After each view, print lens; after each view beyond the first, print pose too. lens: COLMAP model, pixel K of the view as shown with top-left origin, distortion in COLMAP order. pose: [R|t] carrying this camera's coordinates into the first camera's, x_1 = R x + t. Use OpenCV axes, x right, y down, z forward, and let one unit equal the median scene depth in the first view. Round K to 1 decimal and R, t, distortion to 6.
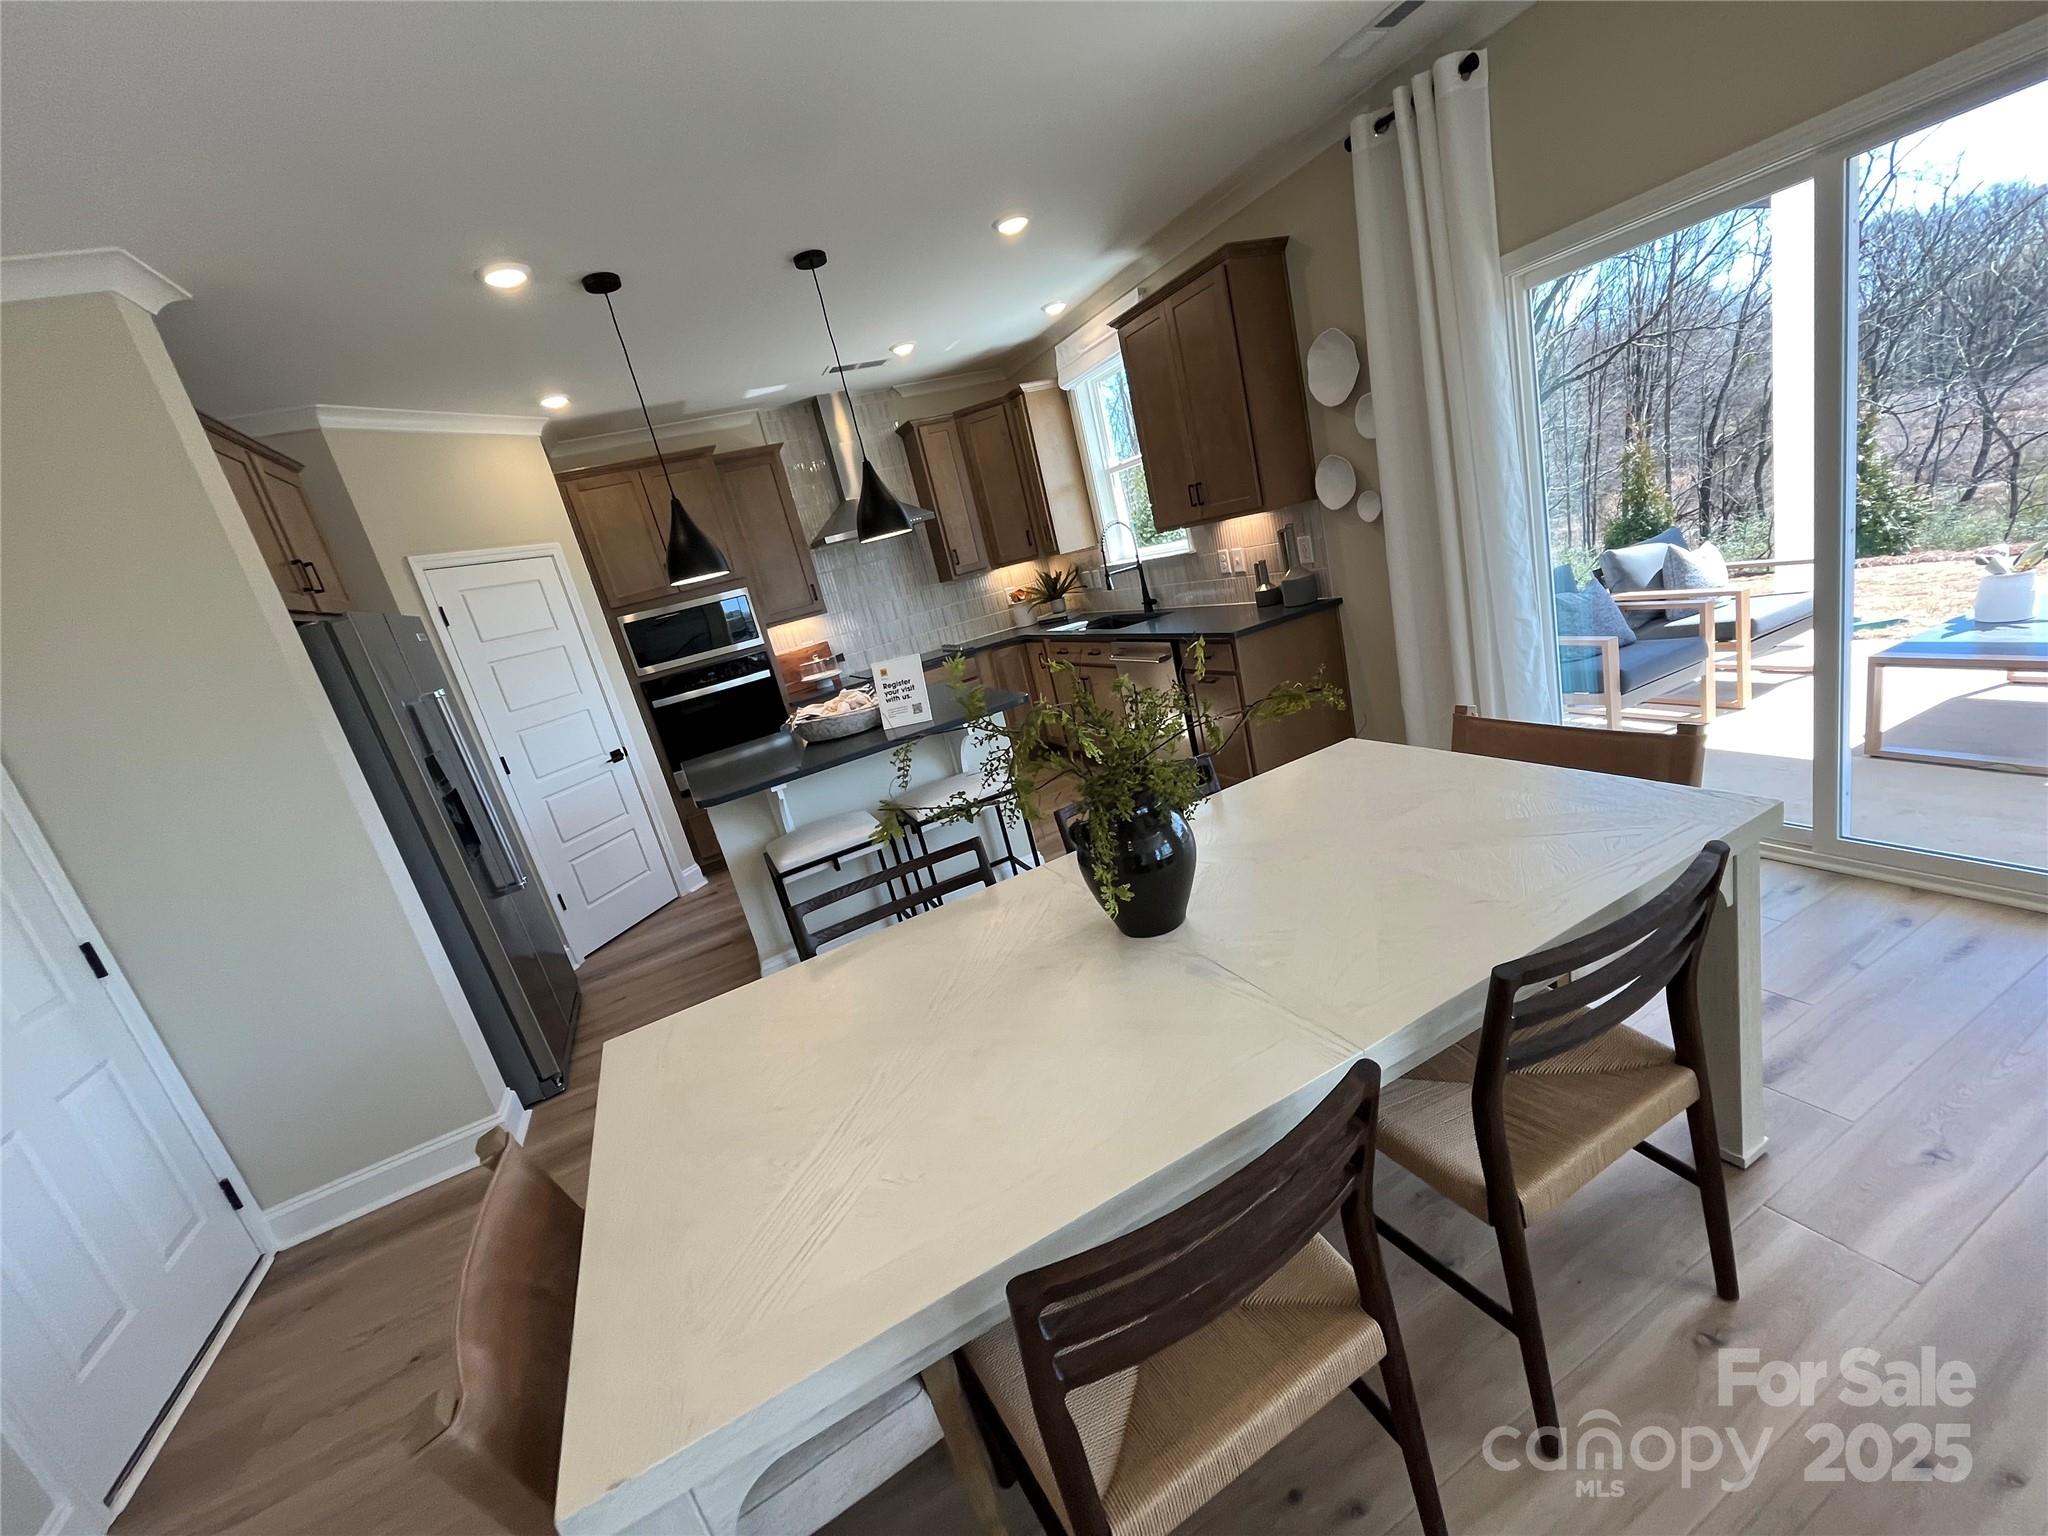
lens RADIAL K [[831.9, 0, 1024.0], [0, 831.9, 768.0], [0, 0, 1]] dist [-0.000605, -0.000079]
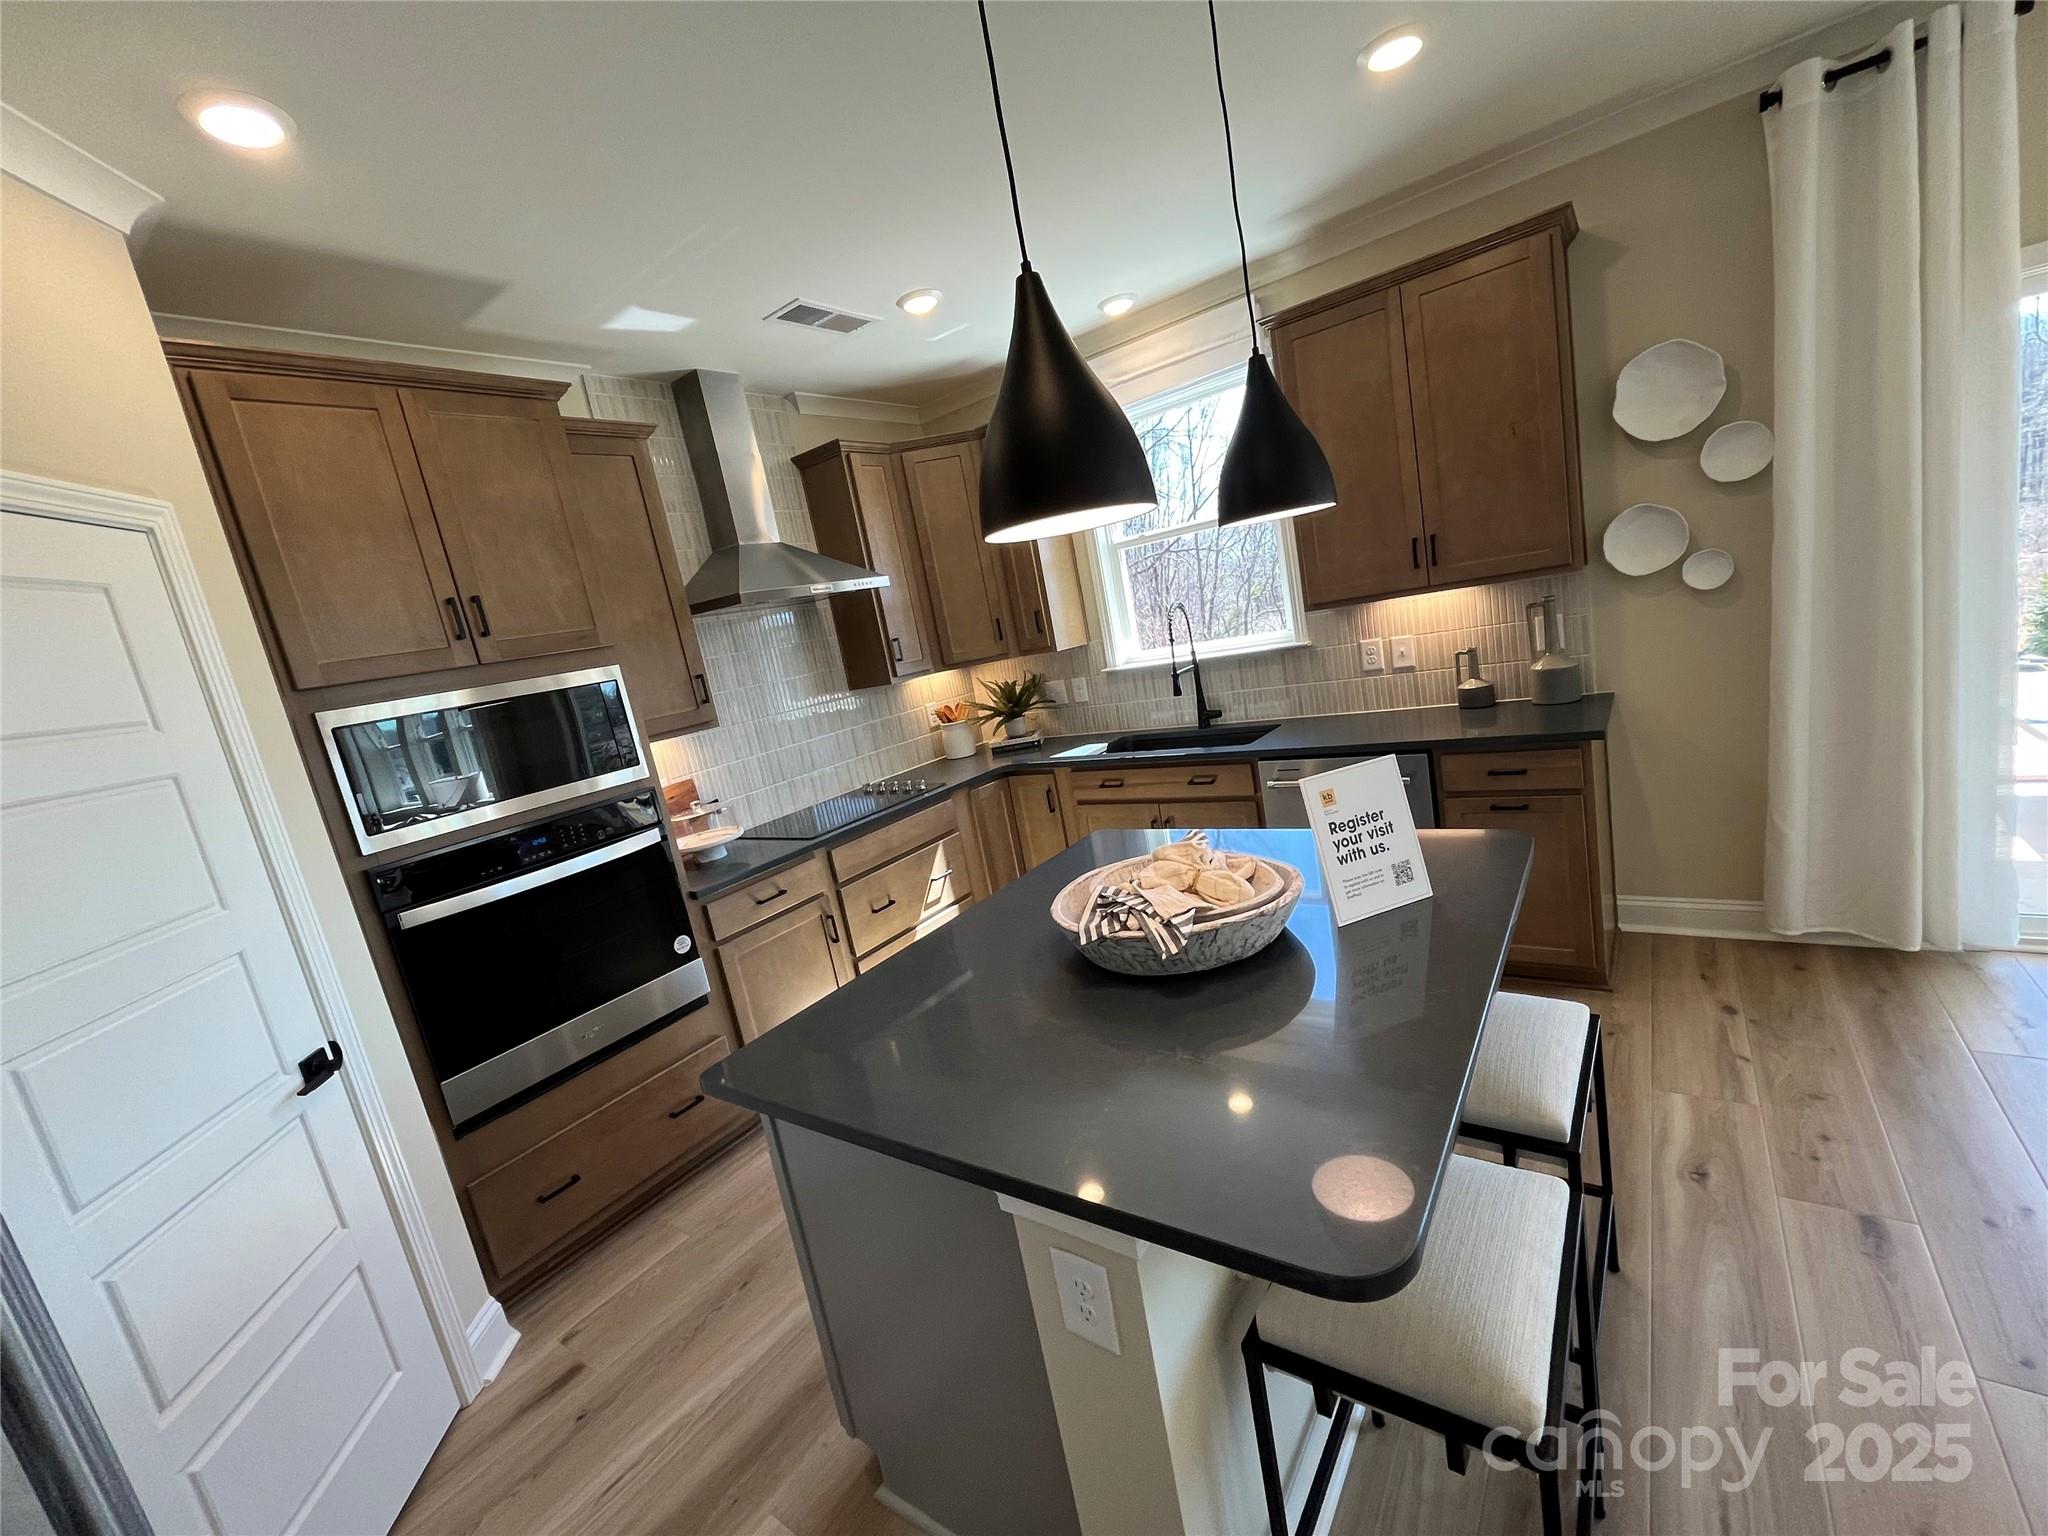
lens RADIAL K [[831.9, 0, 1024.0], [0, 831.9, 768.0], [0, 0, 1]] dist [-0.000605, -0.000079]
pose [[0.879723, -0.009712, 0.475388, -0.363958], [0.100316, 0.981078, -0.165596, -0.050555], [-0.464784, 0.193367, 0.864051, 0.476588]]
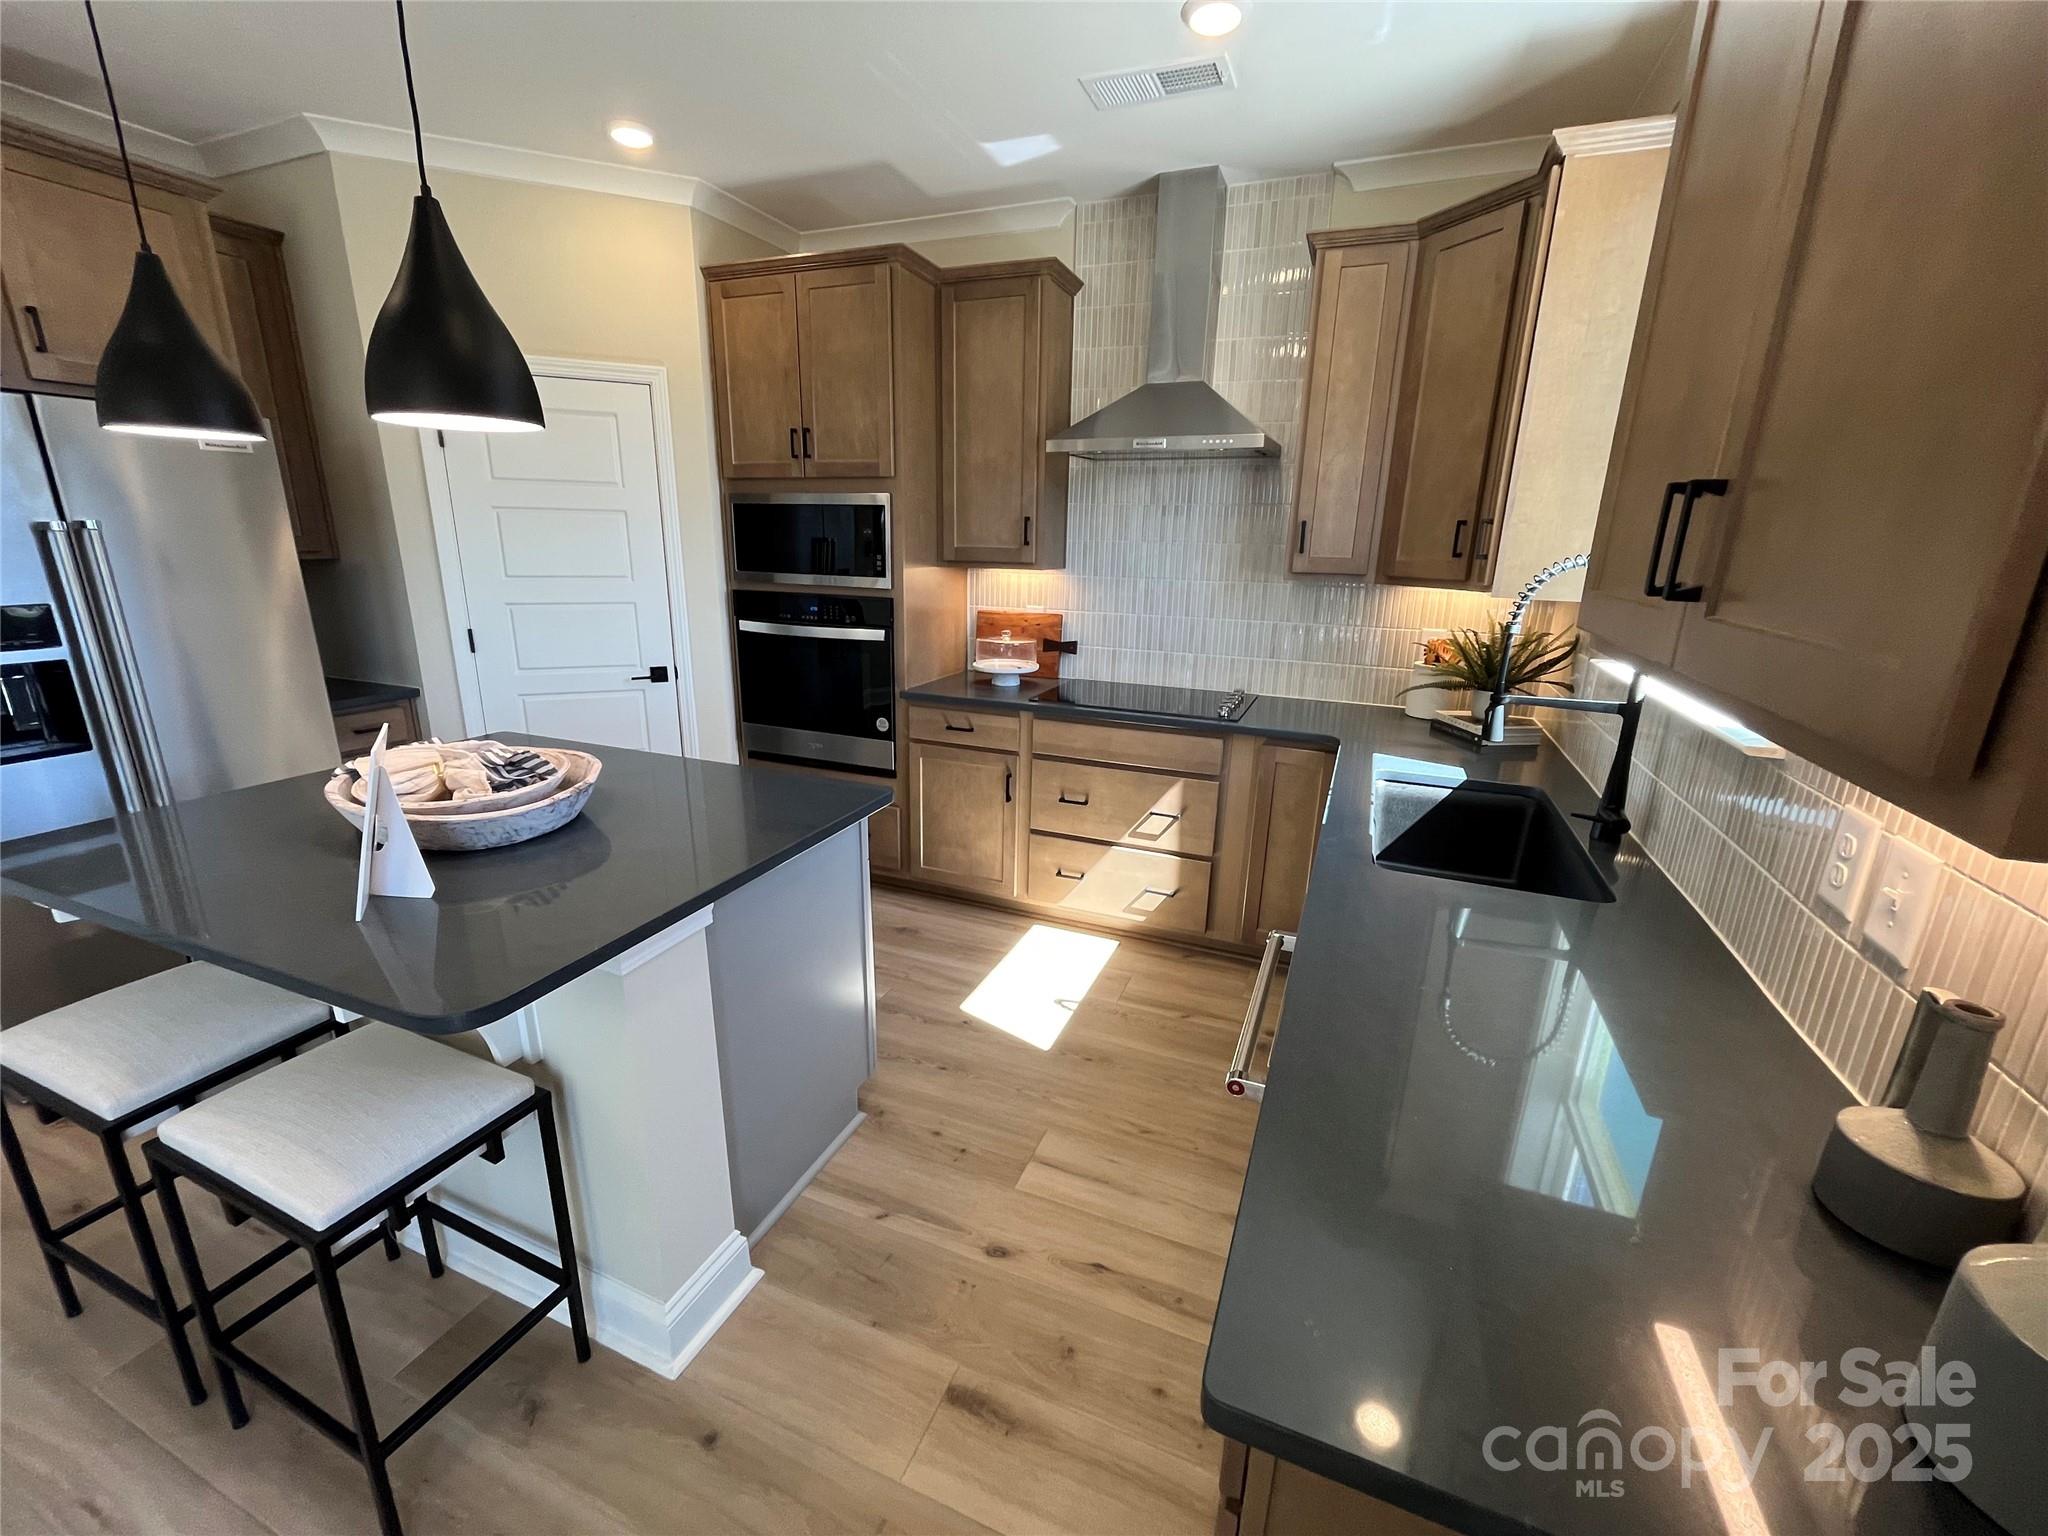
lens RADIAL K [[831.9, 0, 1024.0], [0, 831.9, 768.0], [0, 0, 1]] dist [-0.000605, -0.000079]
pose [[0.657284, 0.434056, -0.616095, 0.204769], [-0.364852, 0.898573, 0.243825, -0.225651], [0.659440, 0.064522, 0.748983, 0.628437]]
